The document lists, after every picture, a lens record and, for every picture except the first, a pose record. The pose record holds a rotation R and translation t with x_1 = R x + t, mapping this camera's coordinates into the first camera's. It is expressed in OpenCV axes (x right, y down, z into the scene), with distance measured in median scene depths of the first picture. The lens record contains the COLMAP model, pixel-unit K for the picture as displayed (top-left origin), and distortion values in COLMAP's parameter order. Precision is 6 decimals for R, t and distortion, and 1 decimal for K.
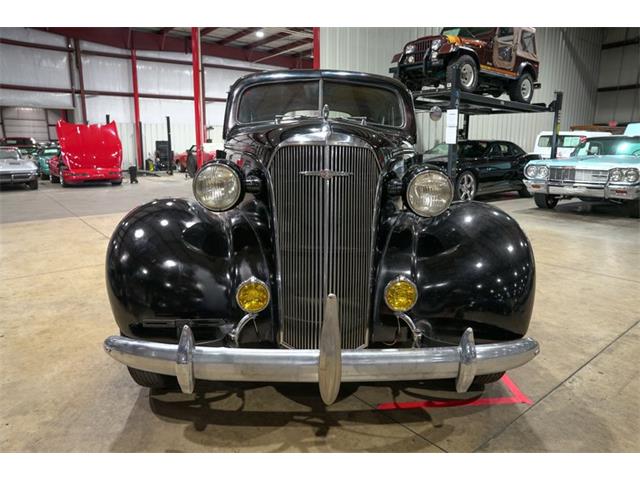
lens RADIAL K [[439.0, 0, 321.1], [0, 439.0, 240.6], [0, 0, 1]] dist [-0.133124, 0.101019]
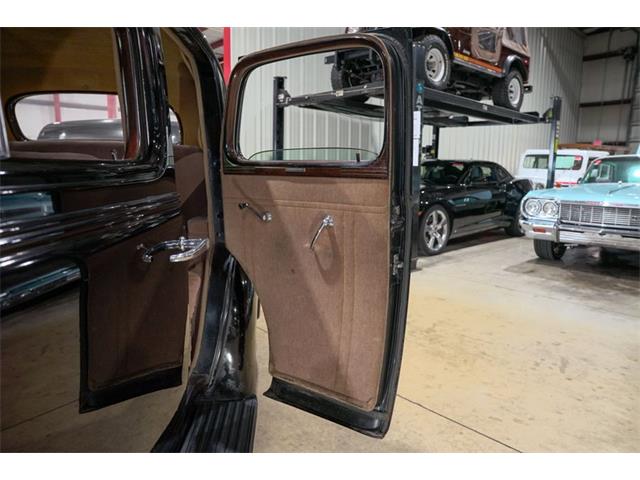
lens RADIAL K [[439.0, 0, 319.5], [0, 439.0, 239.4], [0, 0, 1]] dist [-0.133124, 0.101019]
pose [[0.998429, -0.000253, 0.056039, 0.102019], [0.002663, 0.999075, -0.042922, -0.069291], [-0.055977, 0.043004, 0.997506, 0.290576]]
